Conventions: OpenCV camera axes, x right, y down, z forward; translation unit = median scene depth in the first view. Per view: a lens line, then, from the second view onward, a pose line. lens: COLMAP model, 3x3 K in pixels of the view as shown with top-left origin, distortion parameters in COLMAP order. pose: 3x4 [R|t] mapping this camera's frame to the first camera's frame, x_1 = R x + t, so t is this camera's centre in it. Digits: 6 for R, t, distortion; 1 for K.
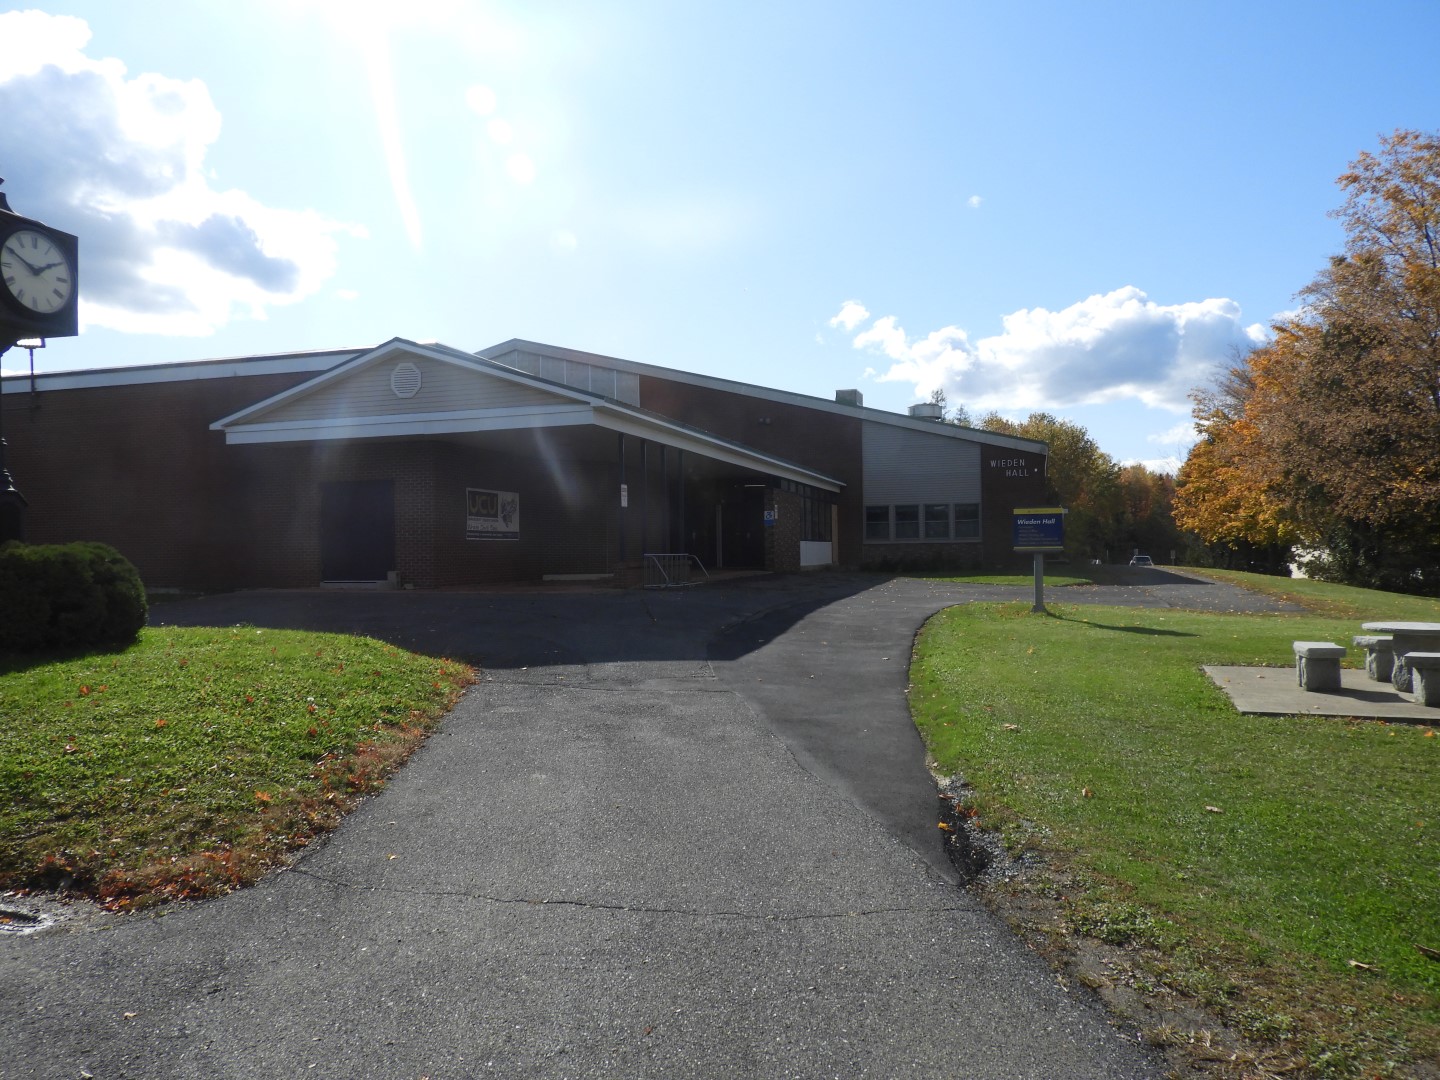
lens RADIAL K [[1022.7, 0, 720.0], [0, 1022.7, 540.0], [0, 0, 1]] dist [0.074458, -0.068501]
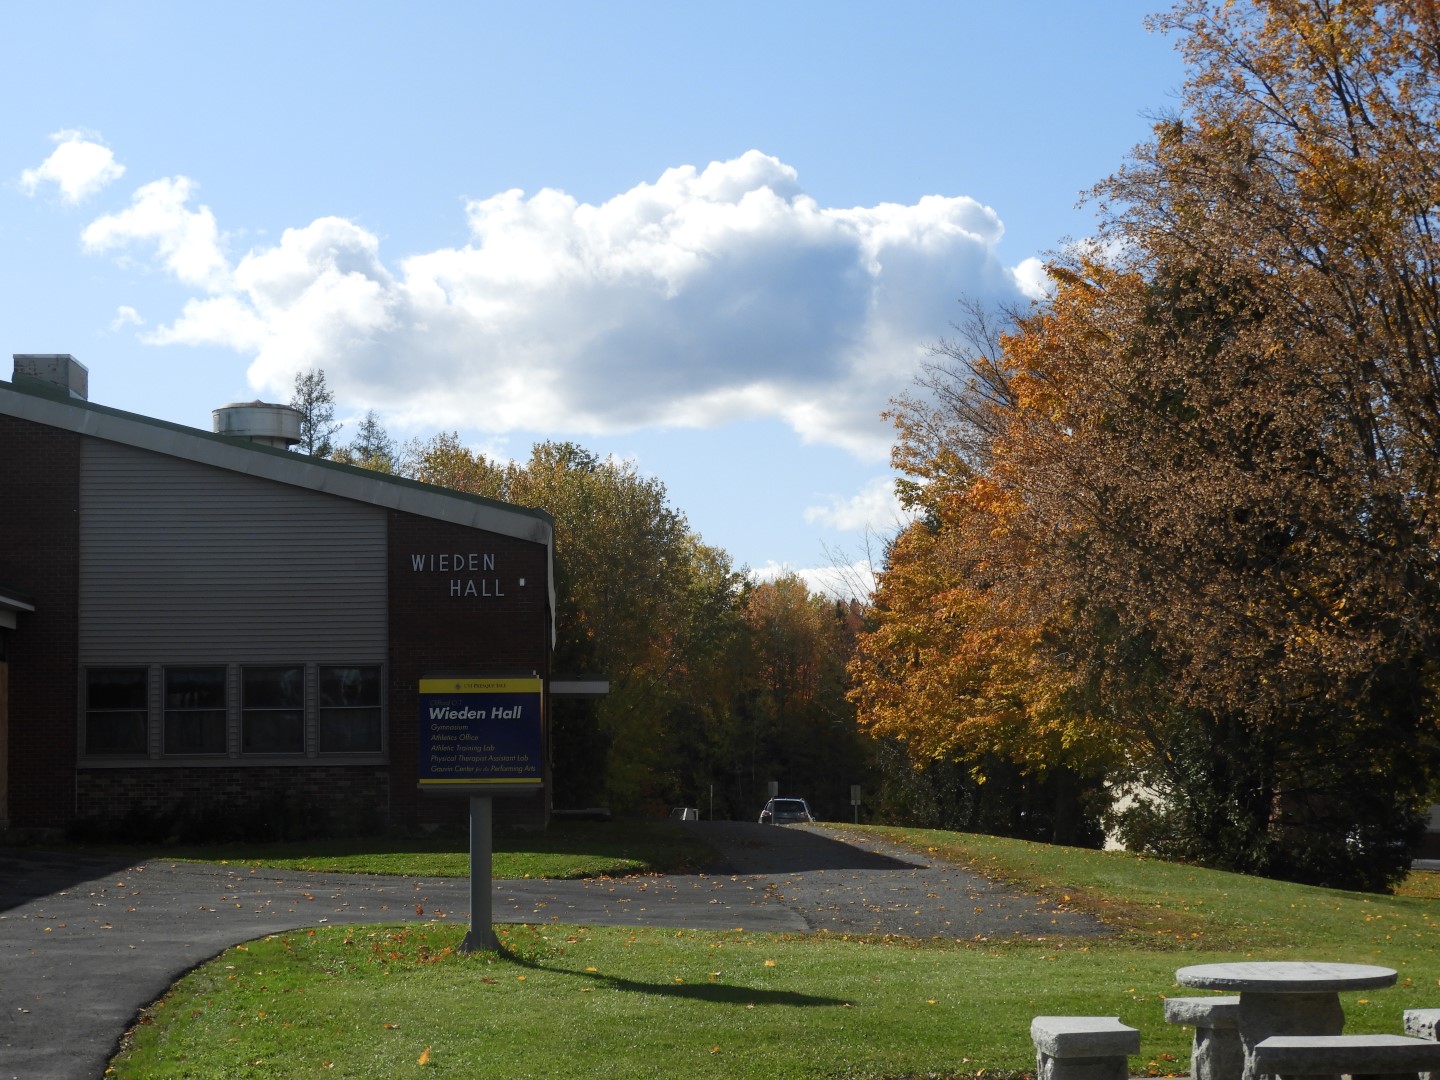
lens RADIAL K [[2493.8, 0, 720.0], [0, 2493.8, 540.0], [0, 0, 1]] dist [-0.037937, 0.042355]
pose [[0.951805, 0.030032, 0.305231, 0.085826], [-0.004005, 0.996326, -0.085542, -0.002345], [-0.306678, 0.080197, 0.948429, 0.066318]]
